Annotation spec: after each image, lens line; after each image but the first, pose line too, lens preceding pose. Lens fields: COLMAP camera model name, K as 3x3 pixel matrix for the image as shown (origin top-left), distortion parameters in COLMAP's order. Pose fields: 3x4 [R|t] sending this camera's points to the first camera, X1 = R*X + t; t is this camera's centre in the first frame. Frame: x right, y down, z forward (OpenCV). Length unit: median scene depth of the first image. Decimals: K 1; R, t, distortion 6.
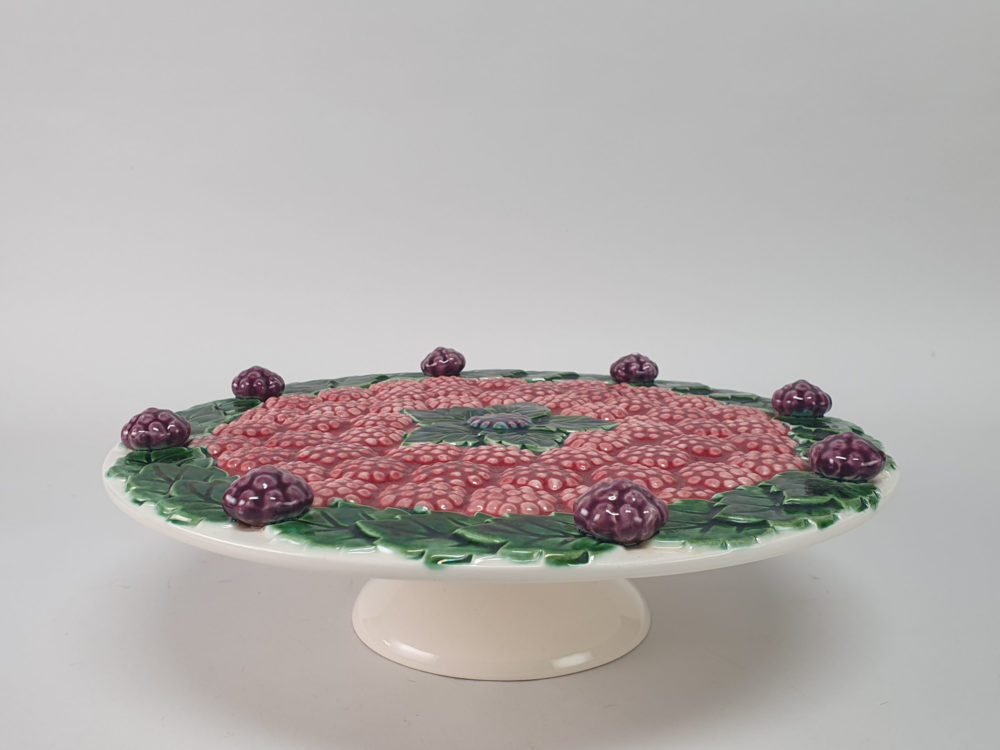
lens RADIAL K [[716.2, 0, 519.8], [0, 716.2, 375.4], [0, 0, 1]] dist [0.000515, -0.003532]
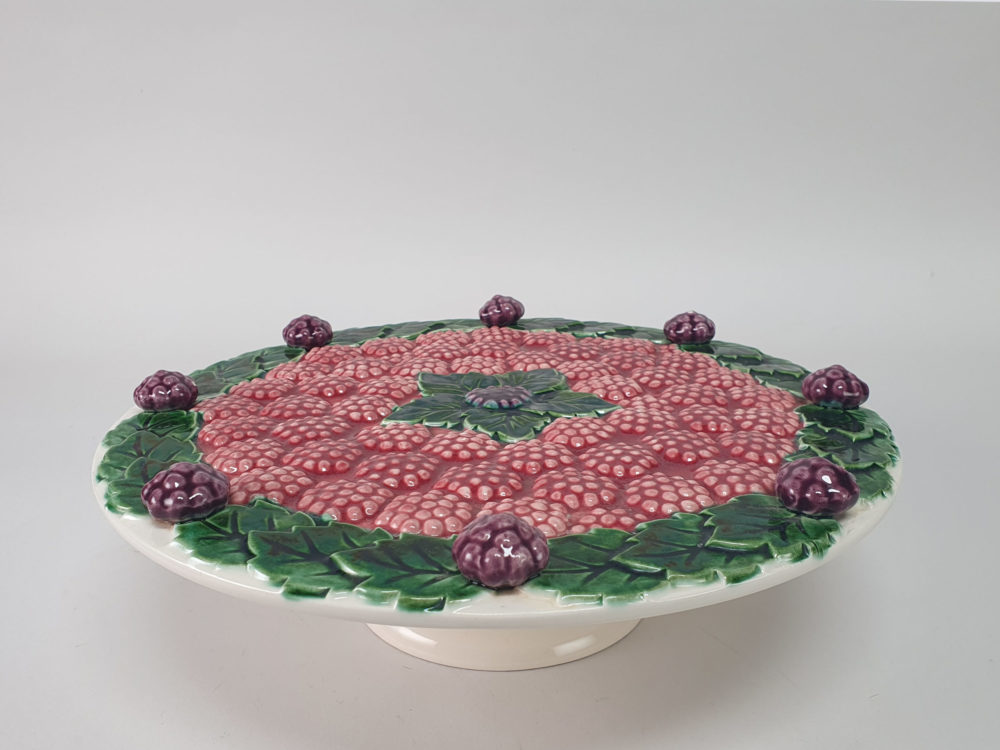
lens RADIAL K [[716.2, 0, 519.8], [0, 716.2, 375.4], [0, 0, 1]] dist [0.000515, -0.003532]
pose [[0.985761, 0.044741, -0.162090, 0.181110], [-0.027663, 0.993967, 0.106131, -0.078190], [0.165861, -0.100136, 0.981052, 0.073038]]
